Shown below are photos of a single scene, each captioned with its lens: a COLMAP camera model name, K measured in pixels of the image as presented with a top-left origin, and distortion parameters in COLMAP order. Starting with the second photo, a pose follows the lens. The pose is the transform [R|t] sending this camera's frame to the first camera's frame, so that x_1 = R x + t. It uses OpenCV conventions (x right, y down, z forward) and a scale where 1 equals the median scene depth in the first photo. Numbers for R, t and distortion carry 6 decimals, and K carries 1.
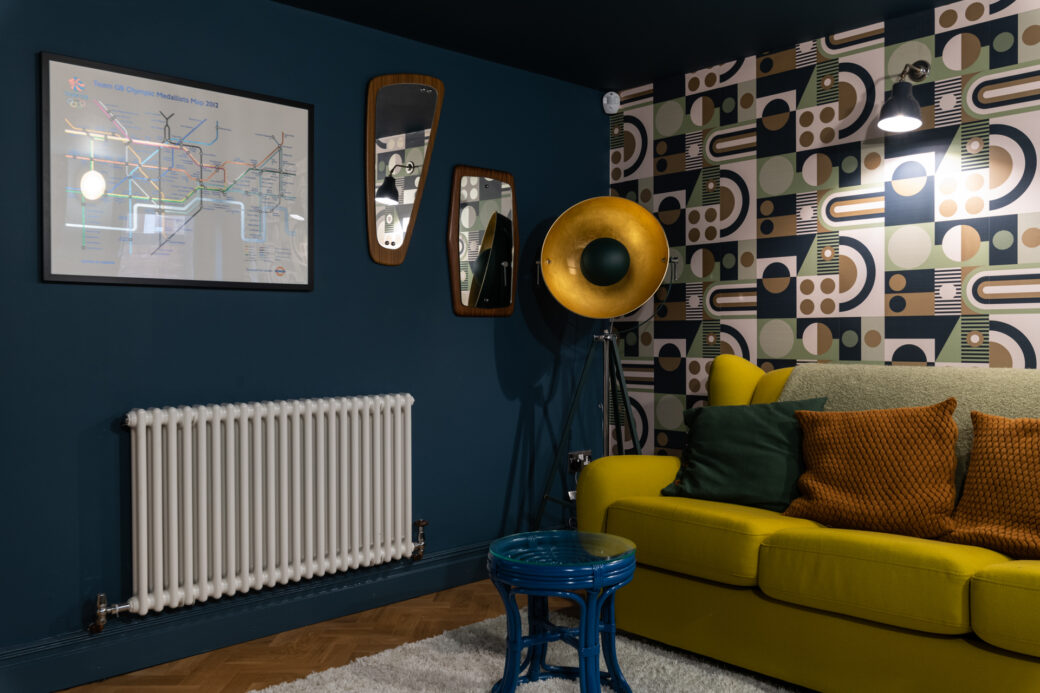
lens RADIAL K [[1278.9, 0, 519.7], [0, 1278.9, 345.9], [0, 0, 1]] dist [0.041295, 0.000000]
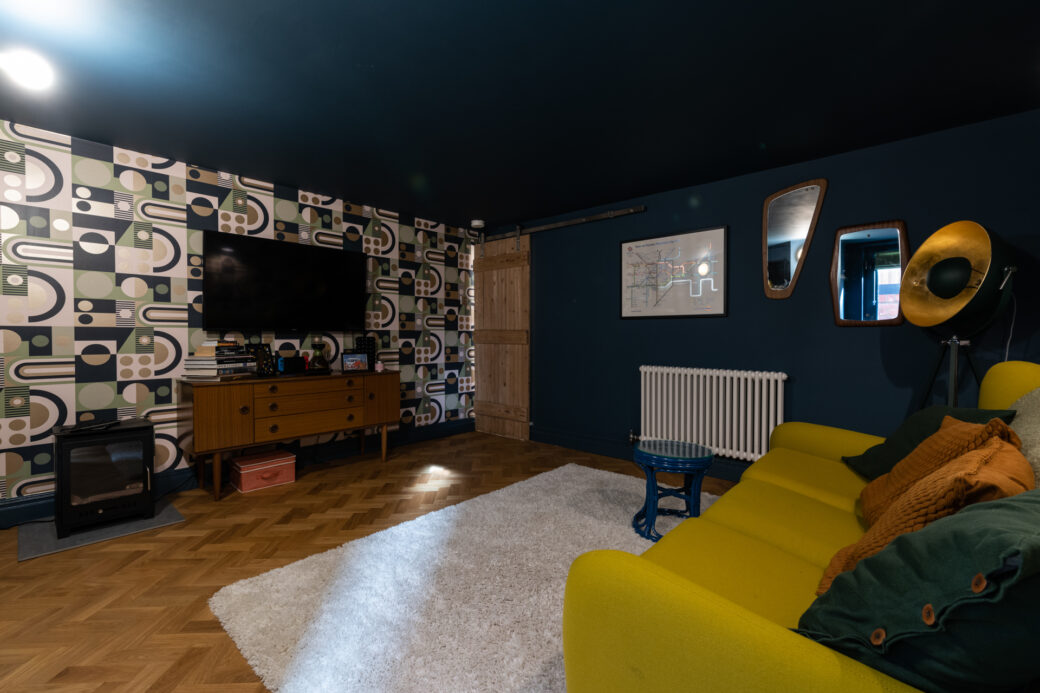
lens RADIAL K [[459.7, 0, 524.9], [0, 459.7, 349.2], [0, 0, 1]] dist [0.000594, -0.000657]
pose [[-0.275308, -0.020934, 0.961128, -0.496552], [0.011457, 0.999620, 0.025055, -0.003857], [-0.961288, 0.017910, -0.274964, 0.761138]]
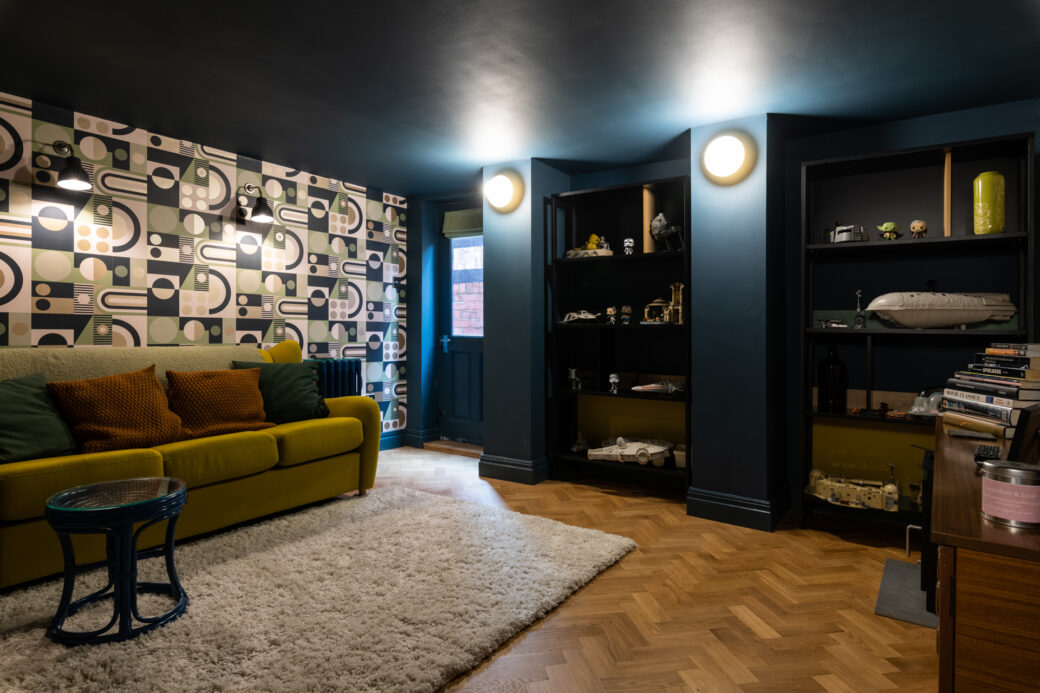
lens RADIAL K [[566.4, 0, 515.5], [0, 566.4, 337.3], [0, 0, 1]] dist [-0.001282, 0.001213]
pose [[-0.344903, -0.009587, 0.938589, -0.550011], [-0.002366, 0.999954, 0.009345, -0.004329], [-0.938635, 0.001002, -0.344910, 0.843803]]
